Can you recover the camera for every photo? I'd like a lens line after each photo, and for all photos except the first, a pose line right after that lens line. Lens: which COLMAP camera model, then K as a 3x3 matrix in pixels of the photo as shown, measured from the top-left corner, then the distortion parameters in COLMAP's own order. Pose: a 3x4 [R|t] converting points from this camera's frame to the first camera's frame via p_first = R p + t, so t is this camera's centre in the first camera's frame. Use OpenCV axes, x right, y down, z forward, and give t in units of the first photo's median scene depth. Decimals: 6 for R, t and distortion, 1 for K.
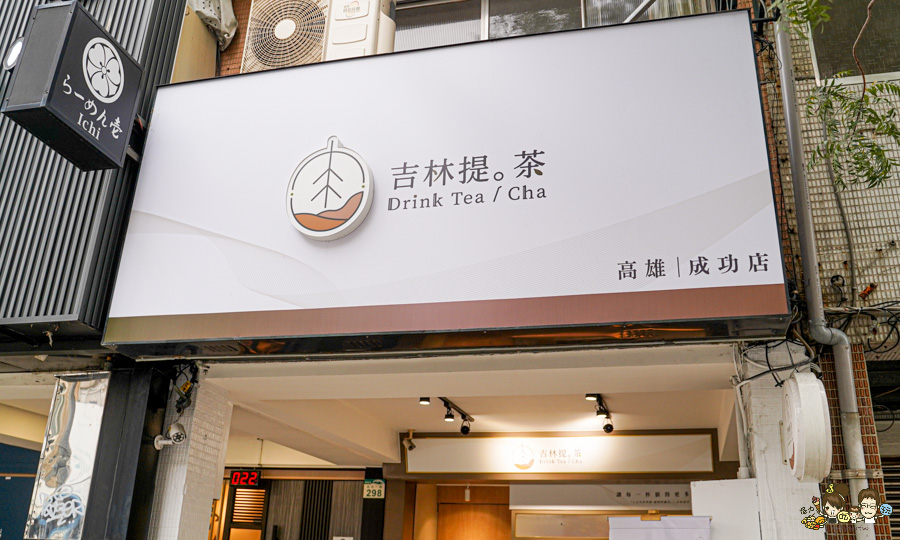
lens RADIAL K [[762.8, 0, 450.0], [0, 762.8, 270.0], [0, 0, 1]] dist [-0.086286, 0.009620]
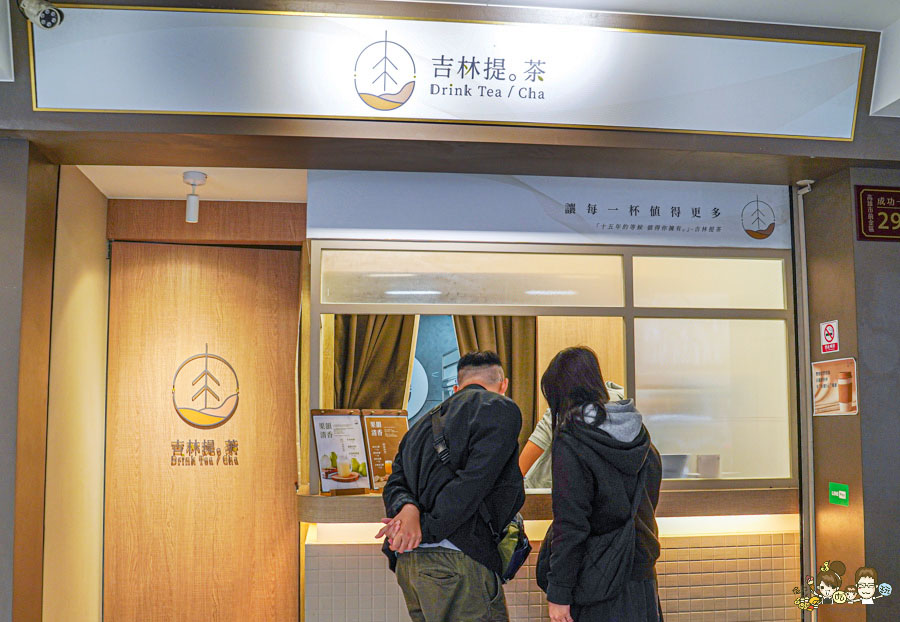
lens RADIAL K [[940.0, 0, 449.7], [0, 940.0, 344.3], [0, 0, 1]] dist [-0.088780, -0.000734]
pose [[0.930914, -0.010365, 0.365091, -0.034647], [-0.105871, 0.949024, 0.296892, 0.223715], [-0.349557, -0.315033, 0.882363, 0.539061]]
